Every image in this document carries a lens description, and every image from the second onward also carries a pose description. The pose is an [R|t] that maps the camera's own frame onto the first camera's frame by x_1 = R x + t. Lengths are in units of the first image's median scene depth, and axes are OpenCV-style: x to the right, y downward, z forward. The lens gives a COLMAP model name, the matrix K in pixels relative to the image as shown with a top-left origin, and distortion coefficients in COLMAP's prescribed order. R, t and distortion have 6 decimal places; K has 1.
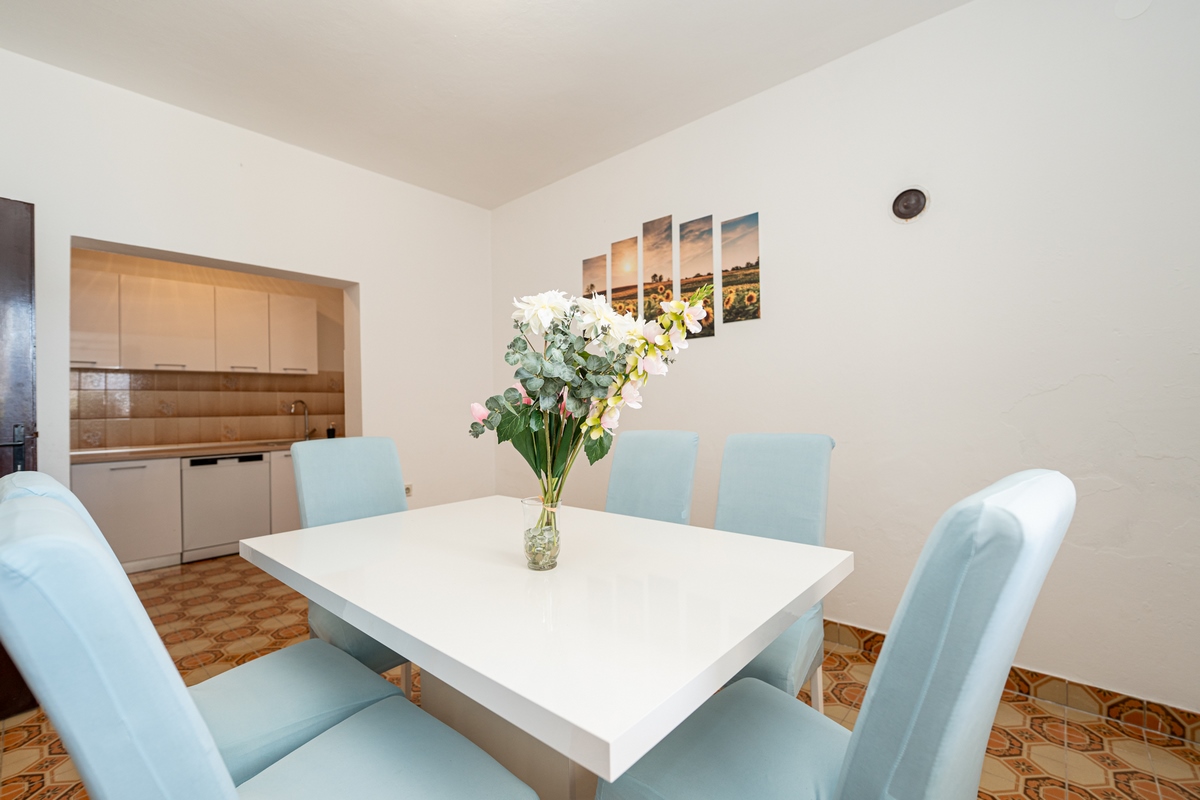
lens RADIAL K [[512.4, 0, 588.9], [0, 512.4, 402.8], [0, 0, 1]] dist [-0.000838, -0.000688]
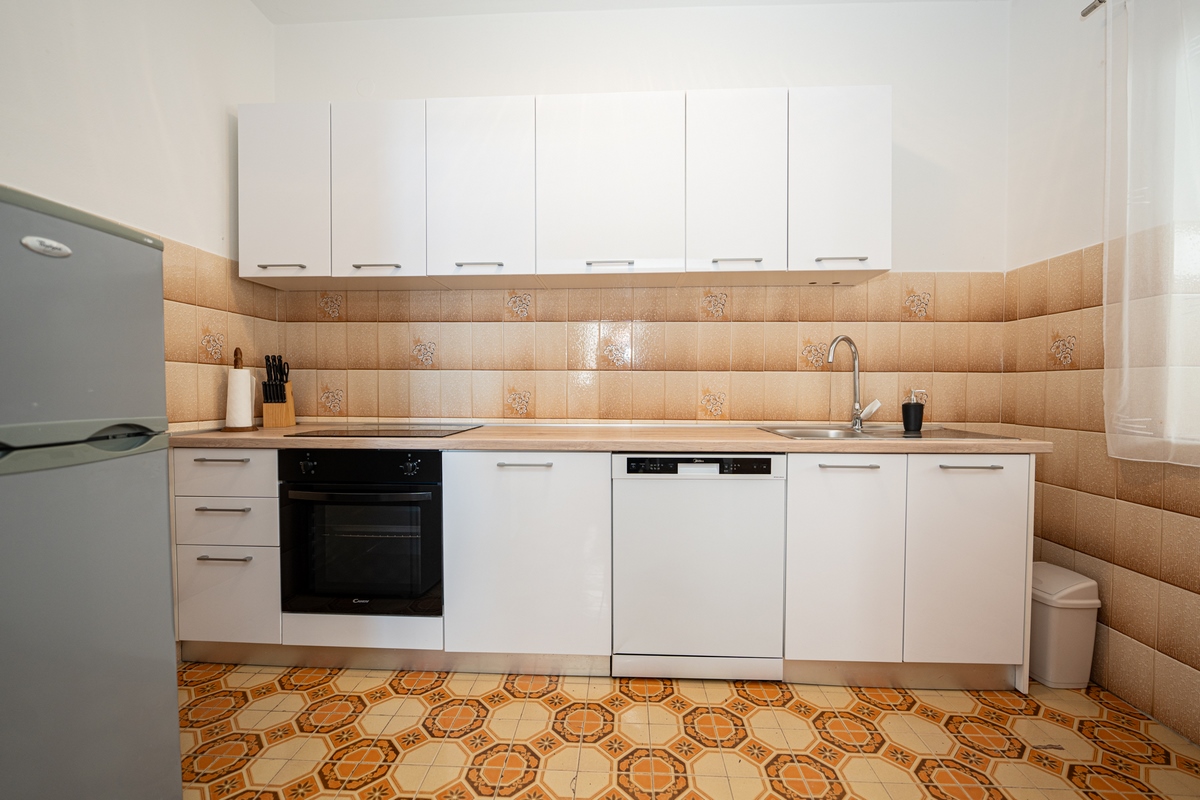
lens RADIAL K [[496.2, 0, 600.0], [0, 496.2, 400.0], [0, 0, 1]] dist [-0.011486, 0.000112]
pose [[0.635638, 0.032552, -0.771301, -0.400483], [-0.007001, 0.999313, 0.036405, 0.038948], [0.771956, -0.017740, 0.635429, 0.614302]]
